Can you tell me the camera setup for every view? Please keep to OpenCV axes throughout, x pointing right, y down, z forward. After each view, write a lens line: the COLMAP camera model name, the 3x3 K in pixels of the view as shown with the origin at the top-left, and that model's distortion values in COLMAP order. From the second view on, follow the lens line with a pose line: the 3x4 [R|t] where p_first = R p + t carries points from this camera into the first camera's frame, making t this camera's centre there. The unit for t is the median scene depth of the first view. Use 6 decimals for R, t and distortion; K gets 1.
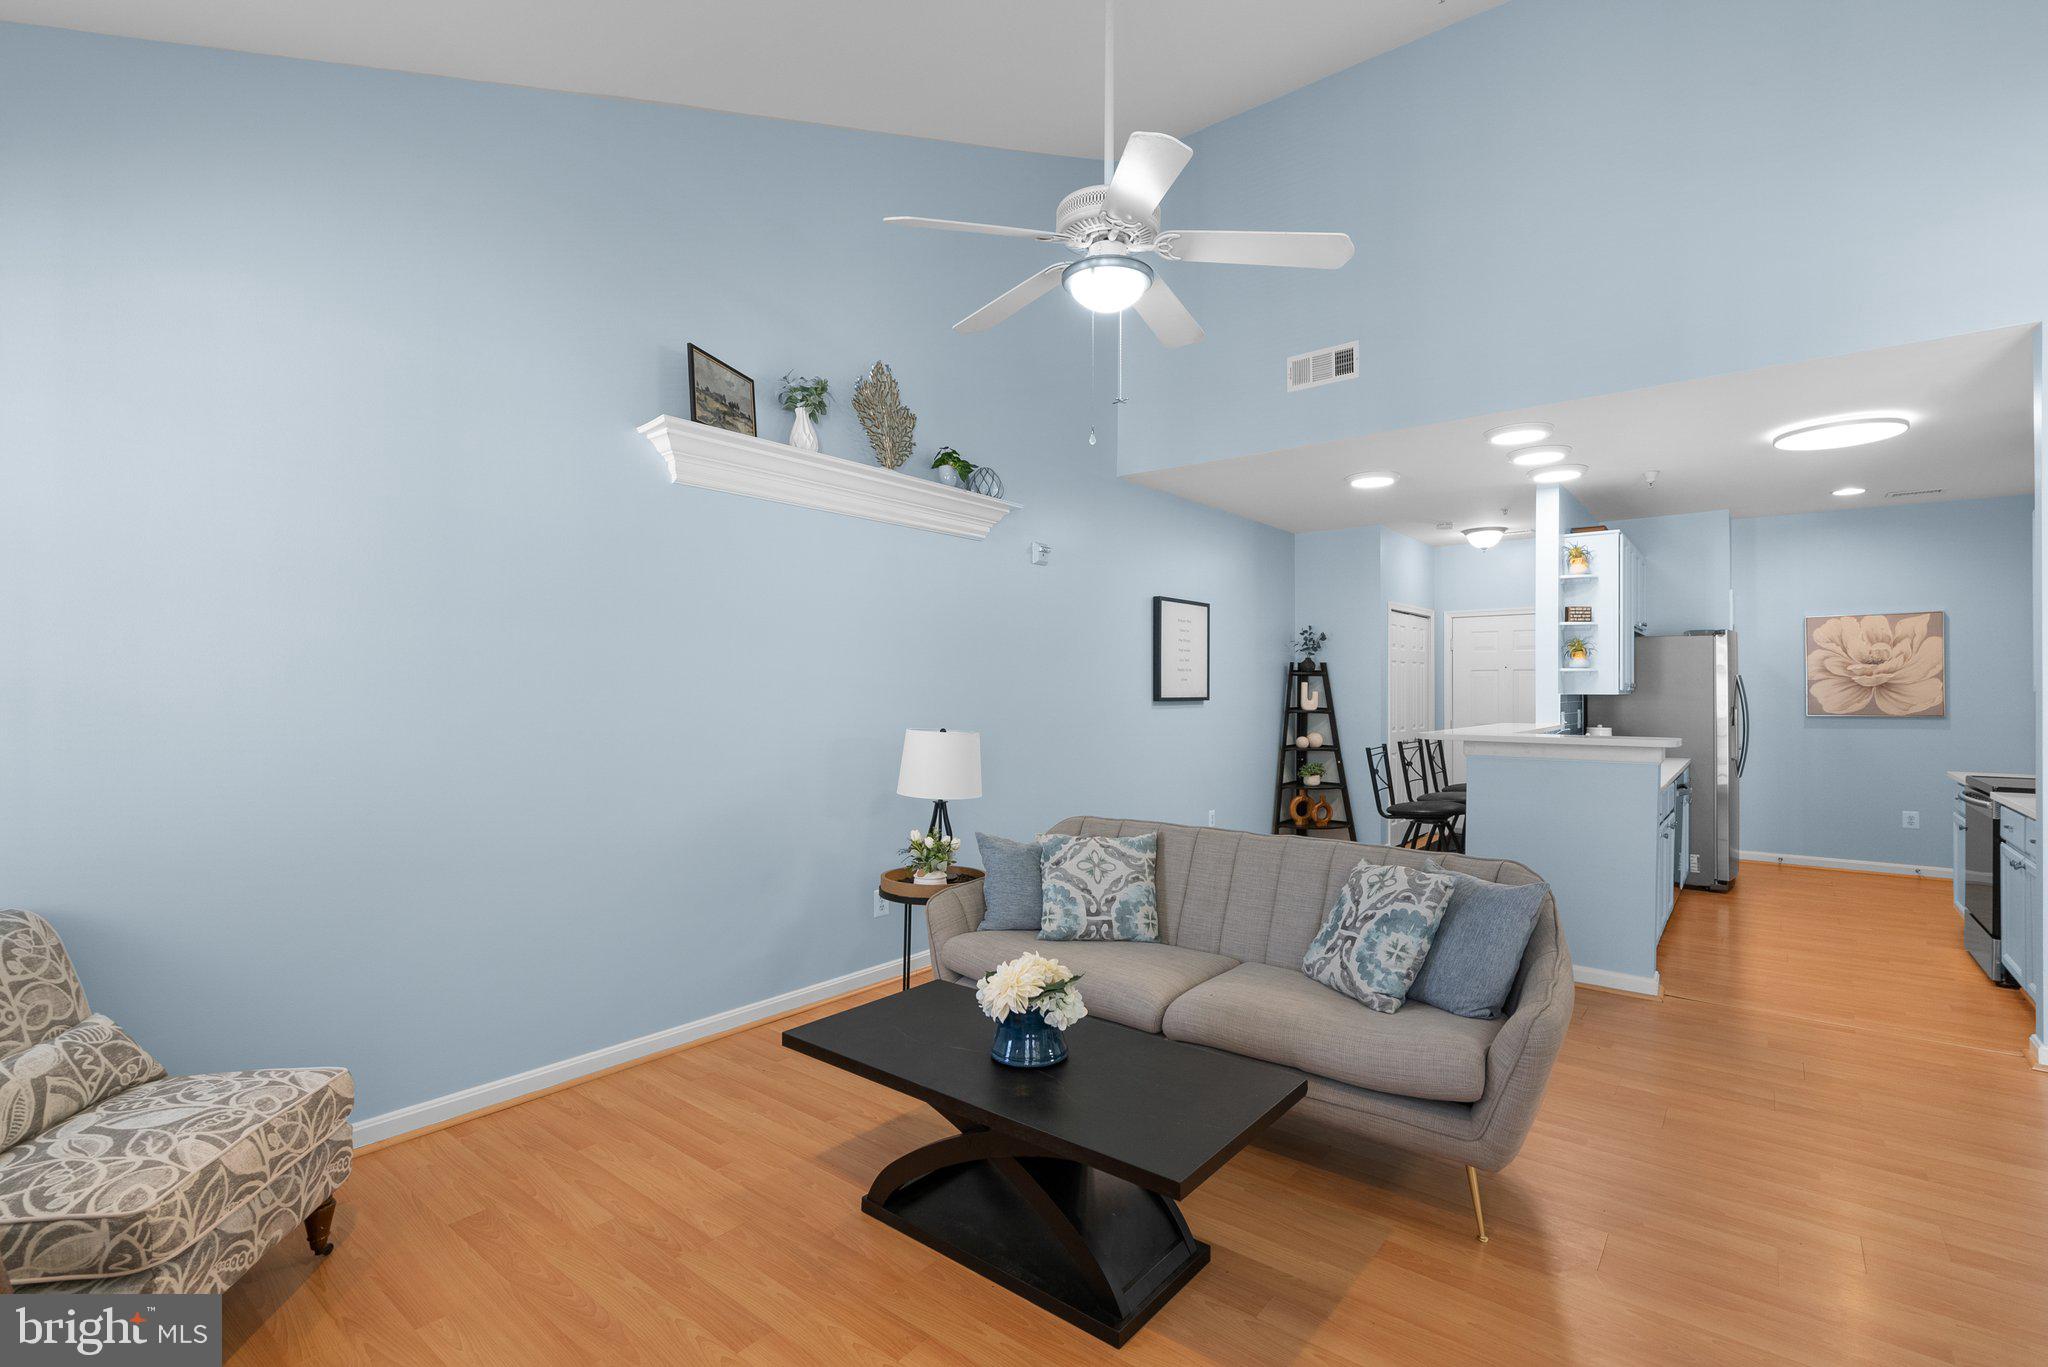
lens RADIAL K [[938.7, 0, 1013.2], [0, 938.7, 690.3], [0, 0, 1]] dist [0.004433, 0.000959]
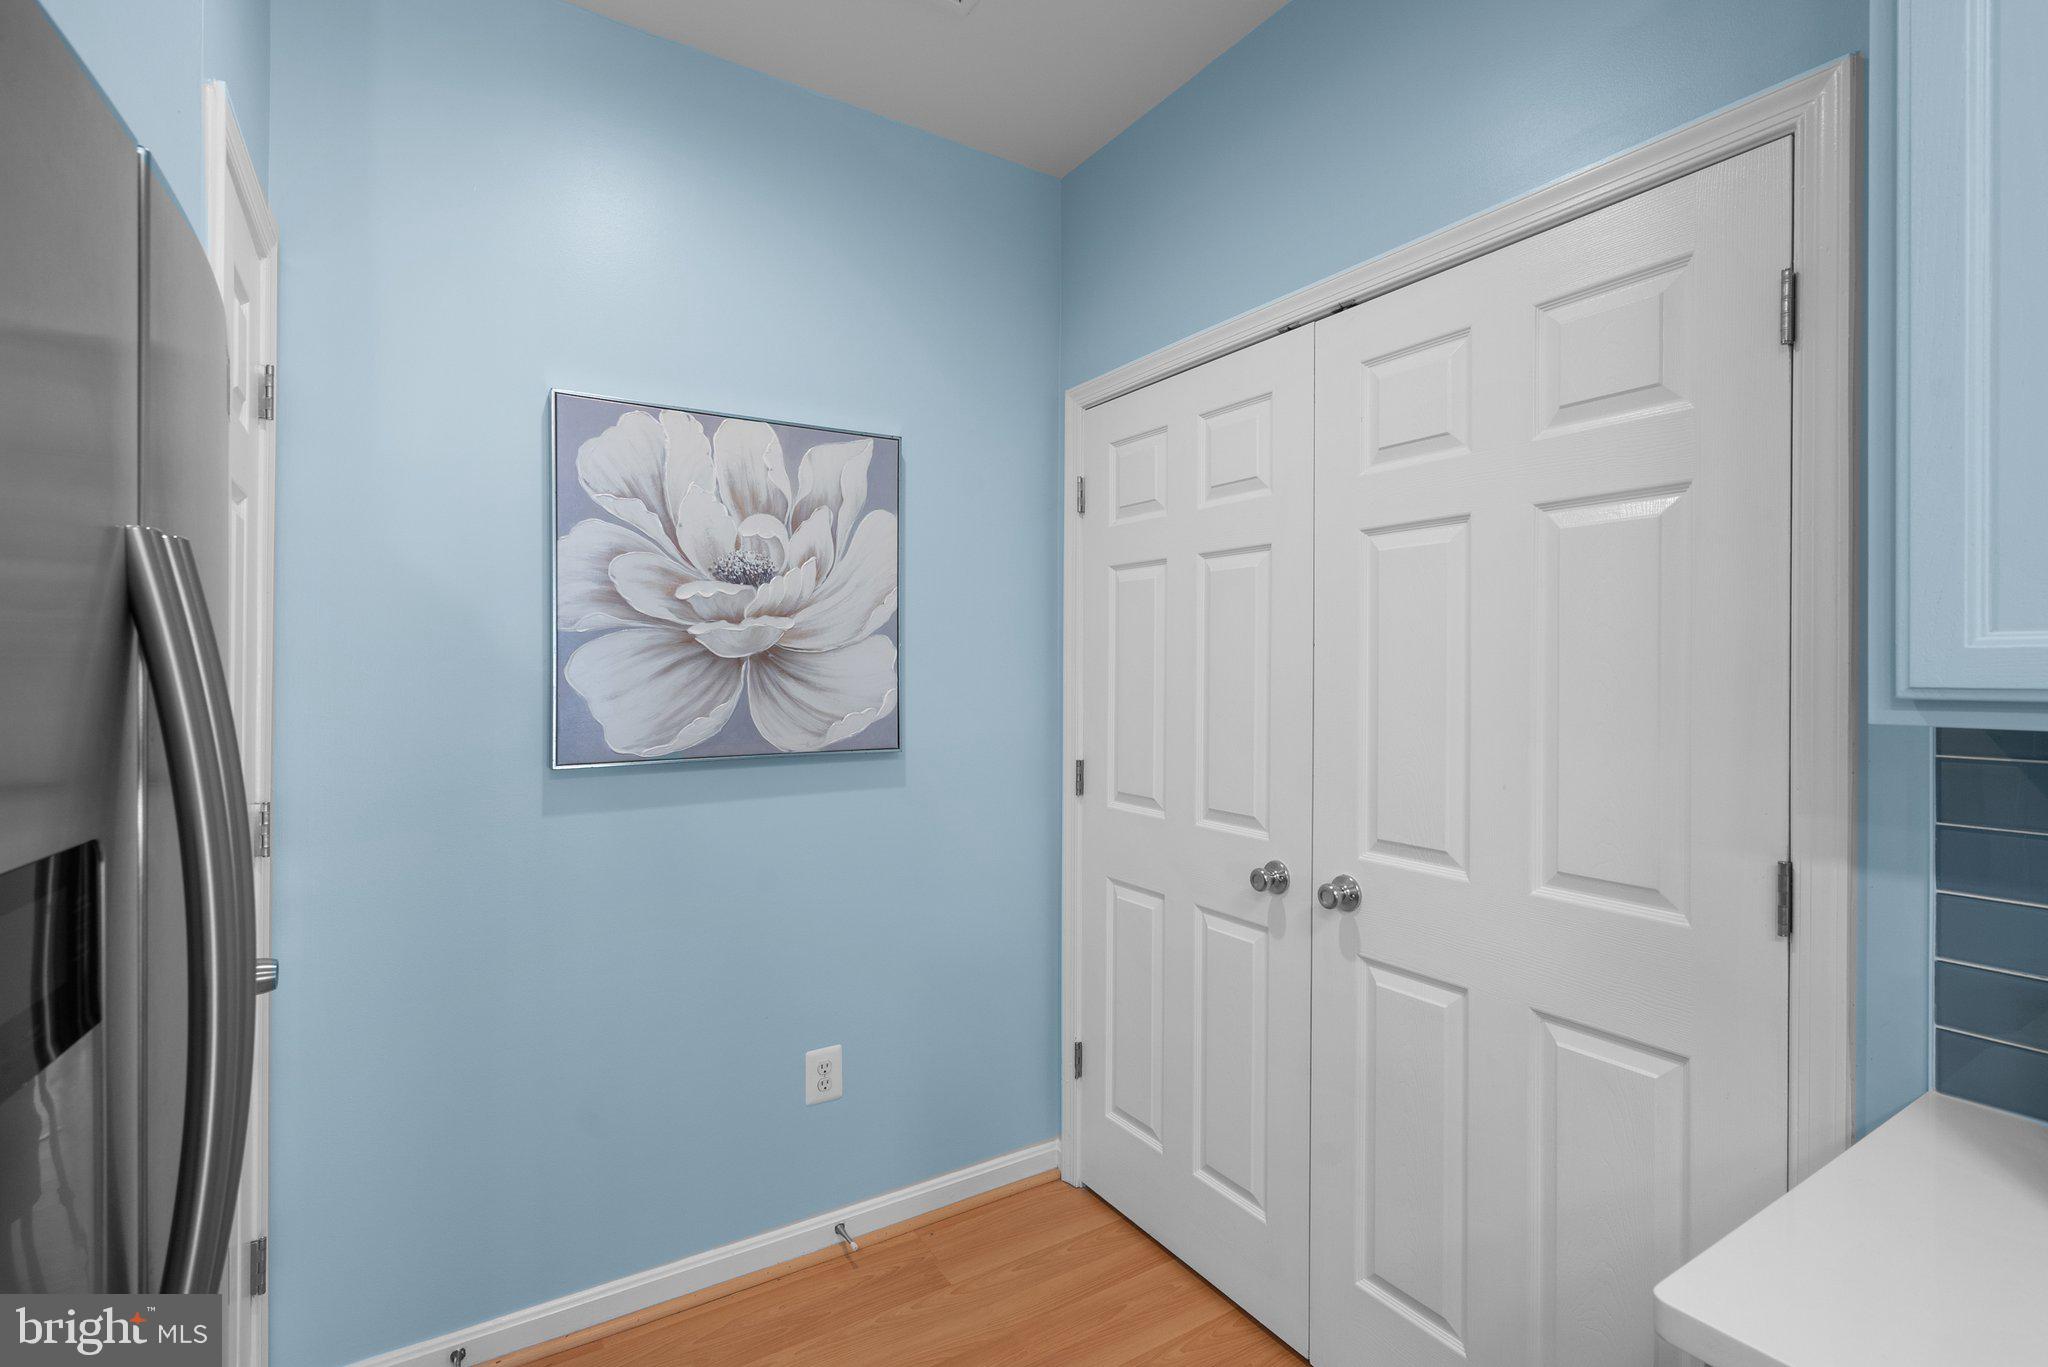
lens RADIAL K [[938.7, 0, 1009.7], [0, 938.7, 673.0], [0, 0, 1]] dist [0.004433, 0.000959]
pose [[0.312370, -0.005643, 0.949944, 0.677973], [-0.005935, 0.999951, 0.007891, -0.002623], [-0.949942, -0.008103, 0.312322, 0.854229]]
